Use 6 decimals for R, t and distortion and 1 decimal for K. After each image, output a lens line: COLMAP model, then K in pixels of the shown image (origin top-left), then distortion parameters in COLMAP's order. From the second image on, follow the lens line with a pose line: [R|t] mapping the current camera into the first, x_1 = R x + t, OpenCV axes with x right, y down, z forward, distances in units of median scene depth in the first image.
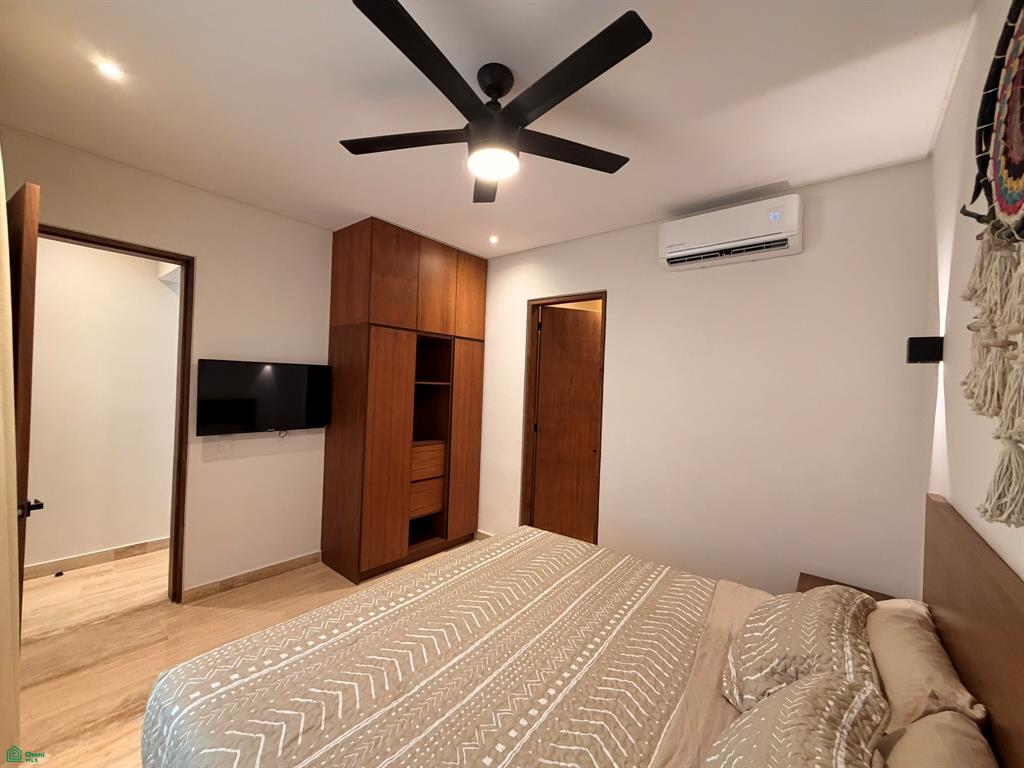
lens RADIAL K [[408.9, 0, 508.5], [0, 408.9, 385.7], [0, 0, 1]] dist [0.002074, -0.000474]
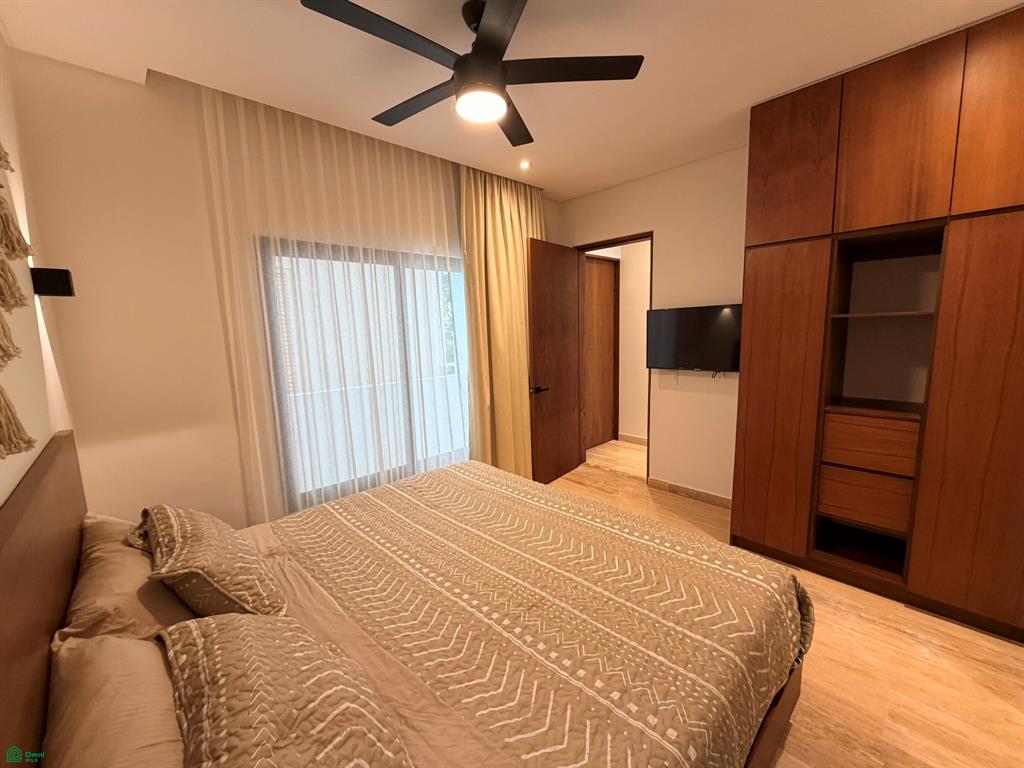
lens RADIAL K [[408.9, 0, 516.9], [0, 408.9, 388.8], [0, 0, 1]] dist [0.002074, -0.000474]
pose [[-0.121924, 0.110564, -0.986362, 0.701552], [0.025966, 0.993791, 0.108187, 0.035483], [0.992200, -0.012421, -0.124038, 0.817538]]
